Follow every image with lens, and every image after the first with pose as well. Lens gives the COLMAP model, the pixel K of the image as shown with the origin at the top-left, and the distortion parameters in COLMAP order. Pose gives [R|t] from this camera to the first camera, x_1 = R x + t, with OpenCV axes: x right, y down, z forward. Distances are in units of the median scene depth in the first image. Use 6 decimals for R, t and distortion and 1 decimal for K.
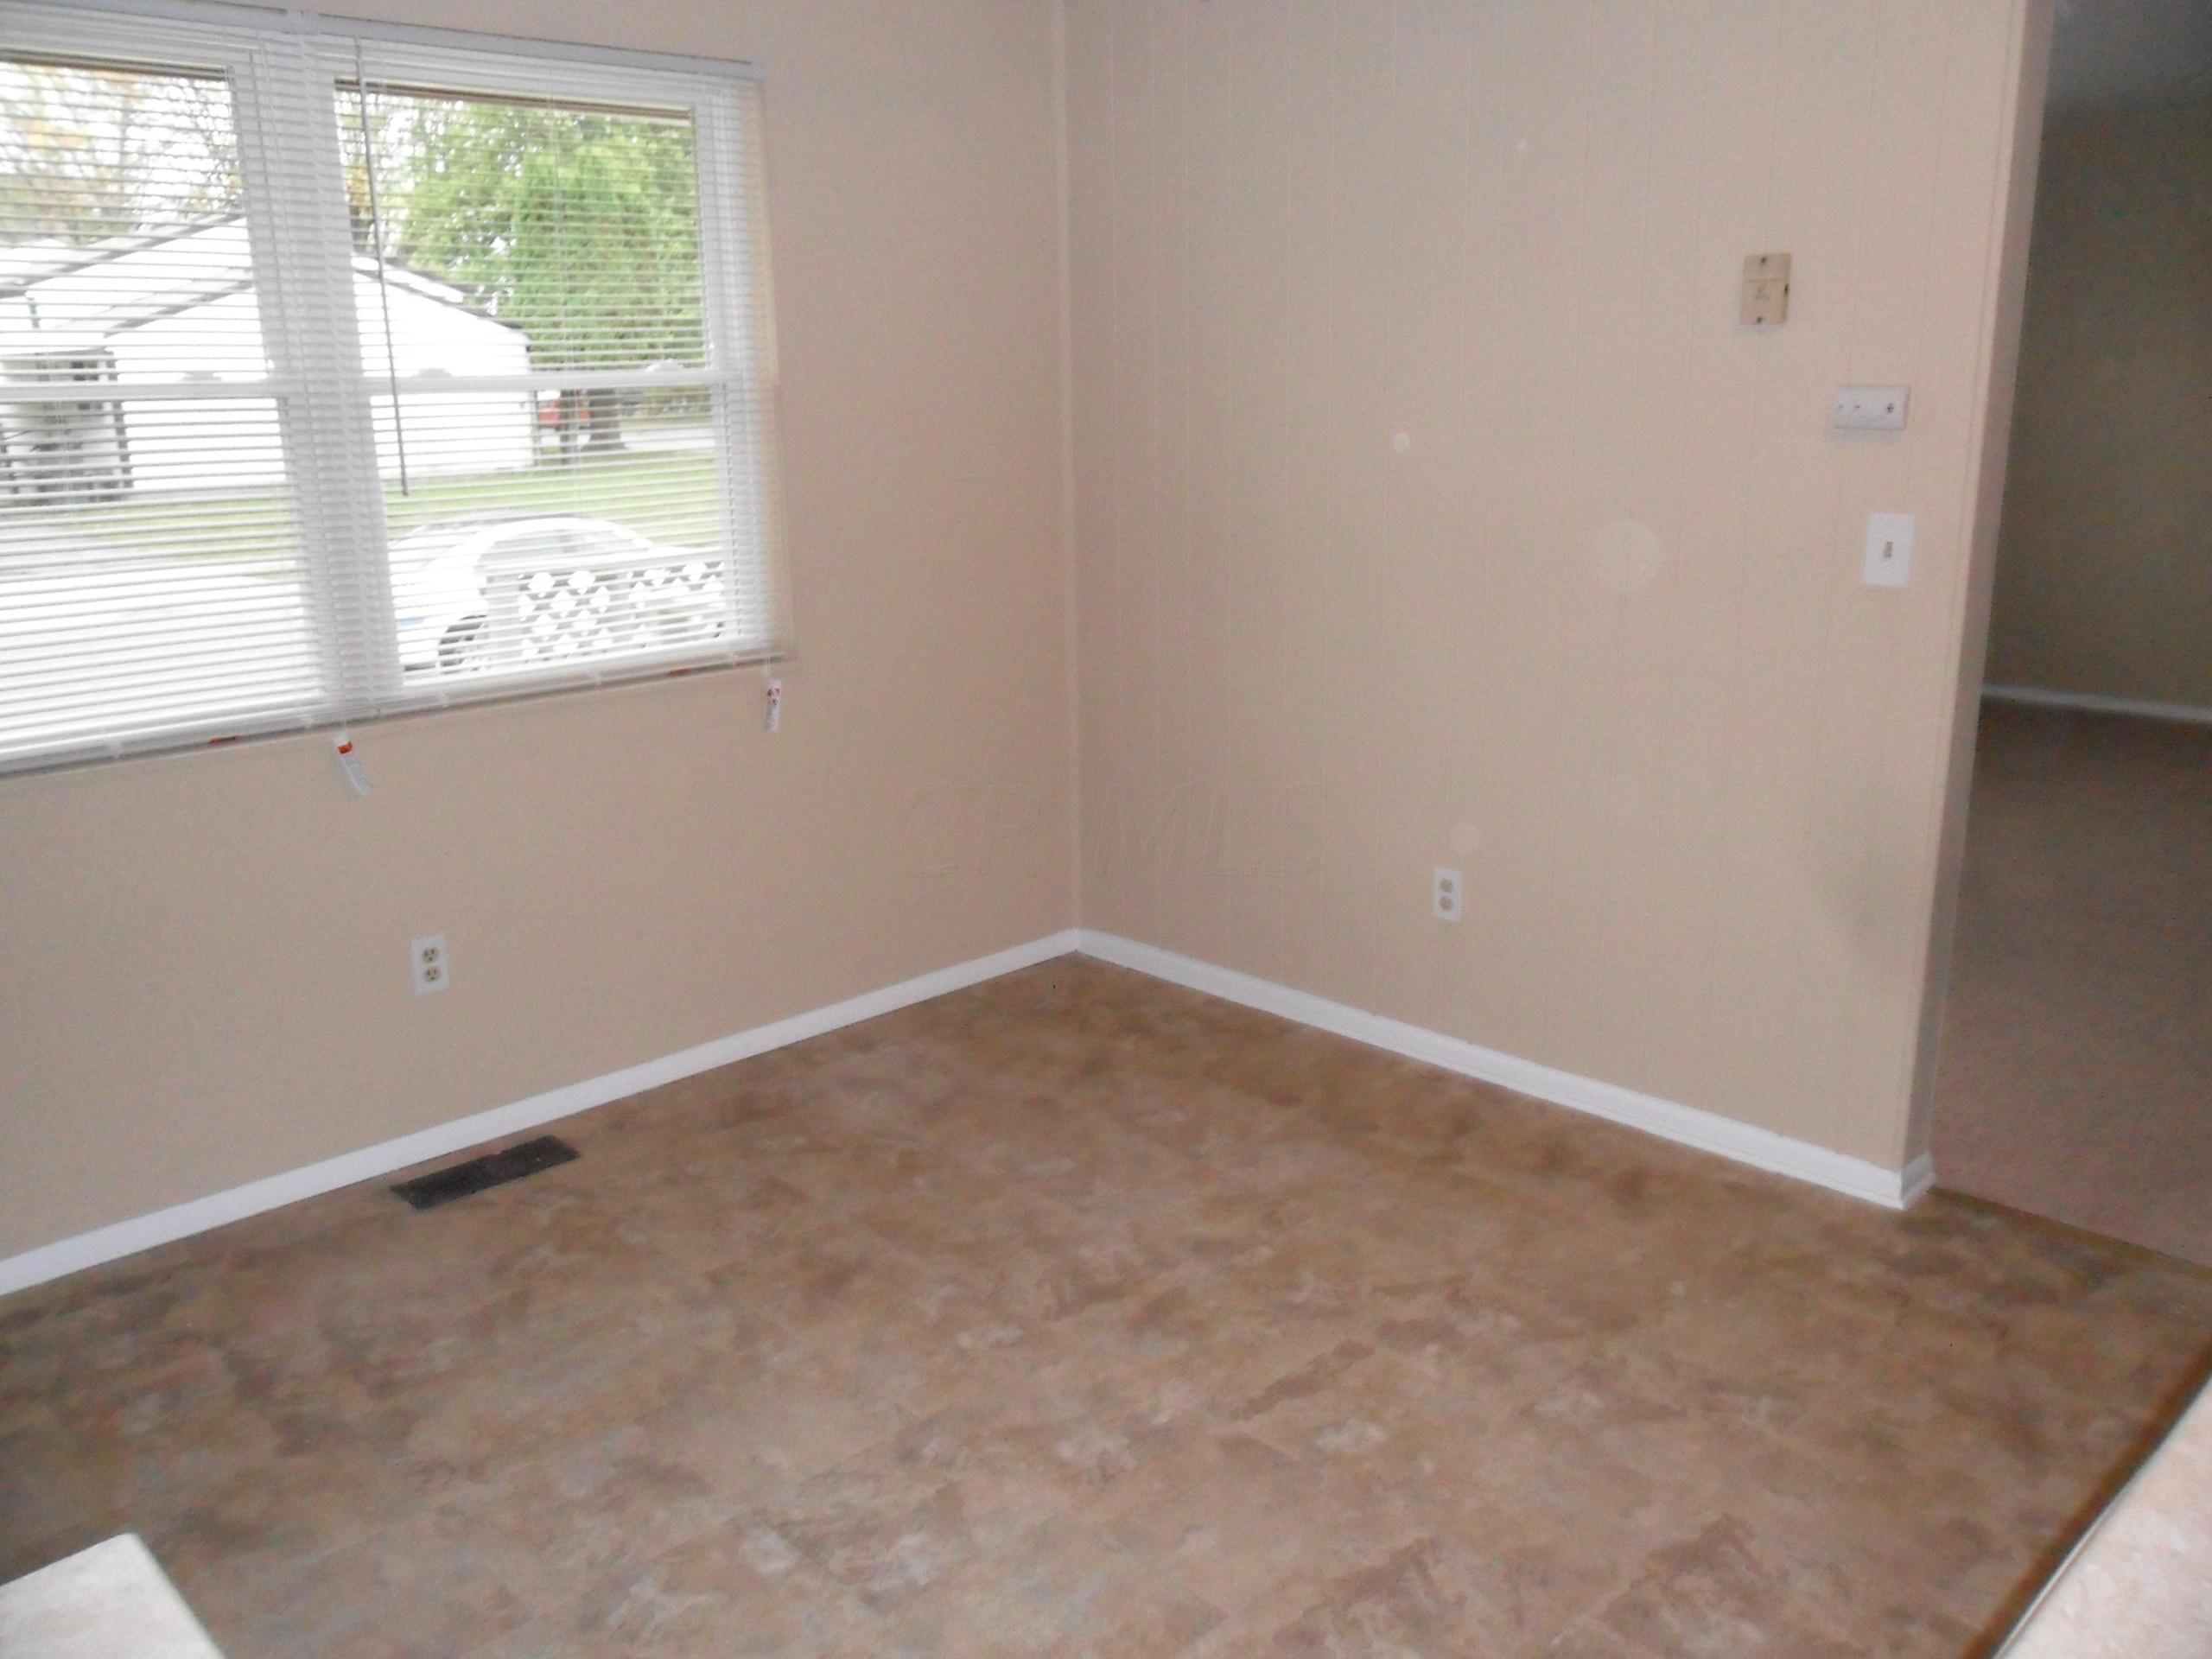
lens RADIAL K [[1765.1, 0, 1110.0], [0, 1765.1, 884.9], [0, 0, 1]] dist [-0.000775, 0.003186]
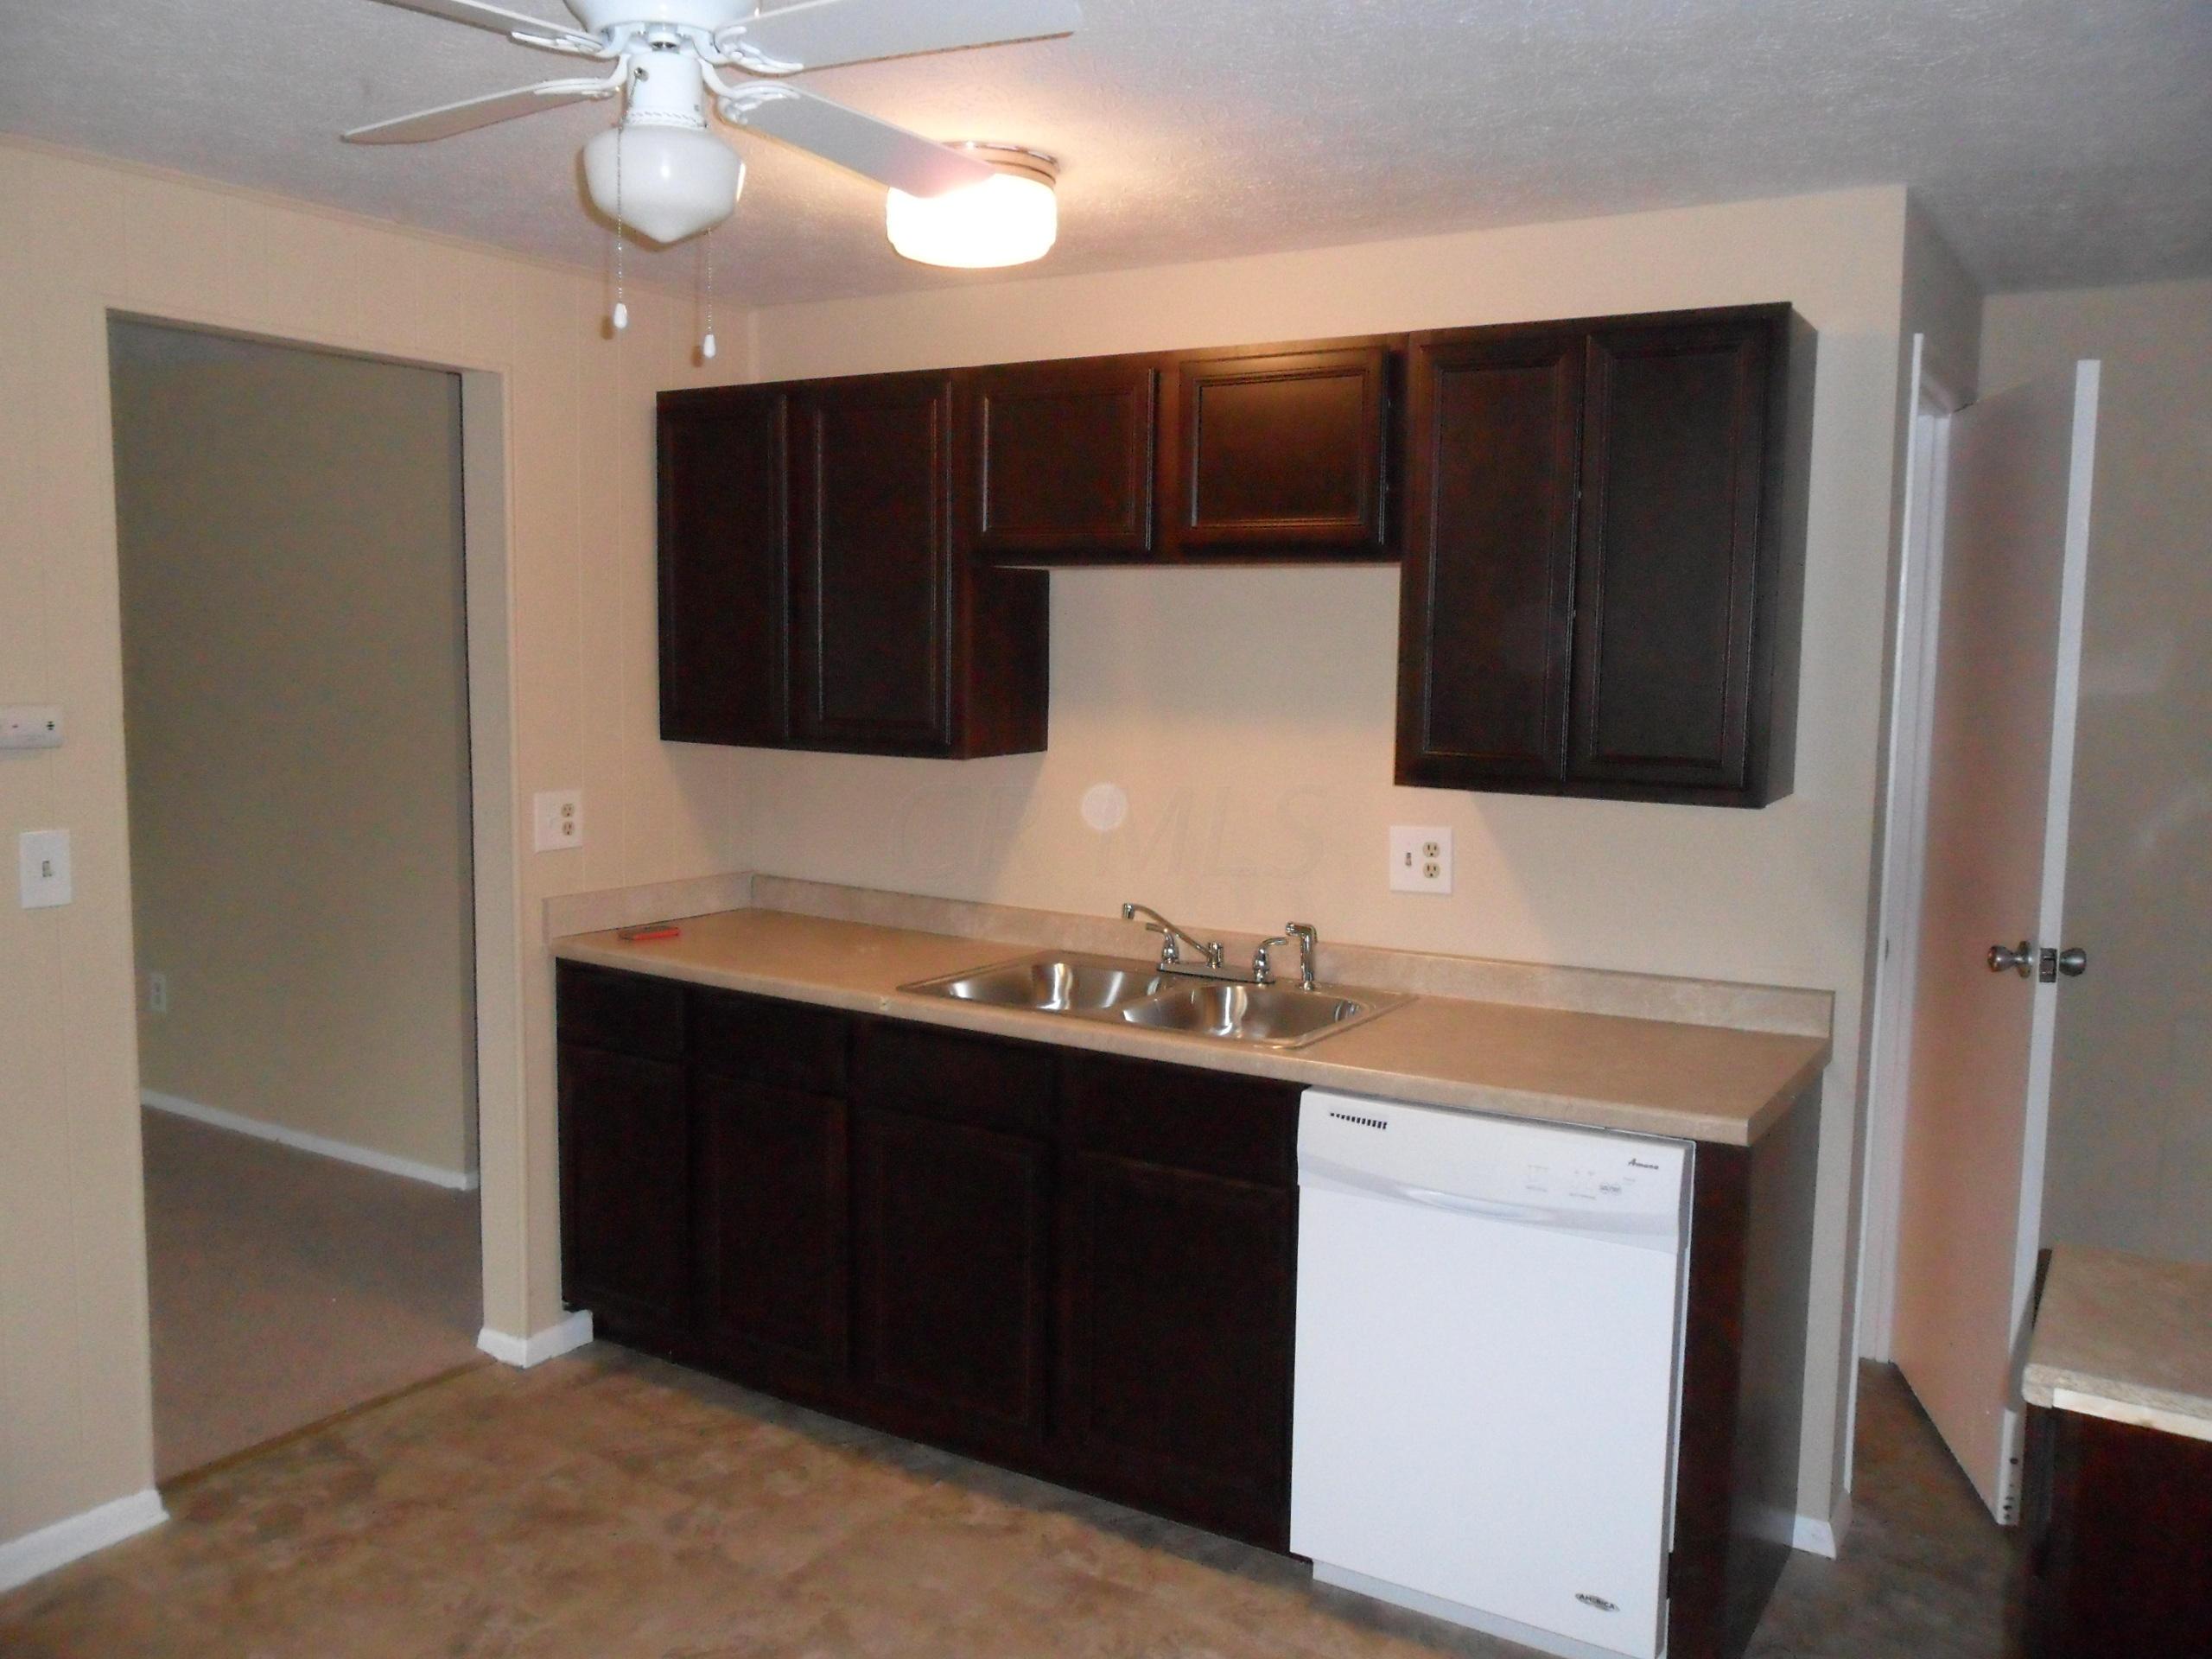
lens RADIAL K [[1770.1, 0, 1120.7], [0, 1770.1, 826.8], [0, 0, 1]] dist [-0.031779, 0.016422]
pose [[-0.253797, -0.078559, 0.964062, -0.698535], [0.256241, 0.955626, 0.145329, -0.221572], [-0.932699, 0.283916, -0.222405, 0.731635]]
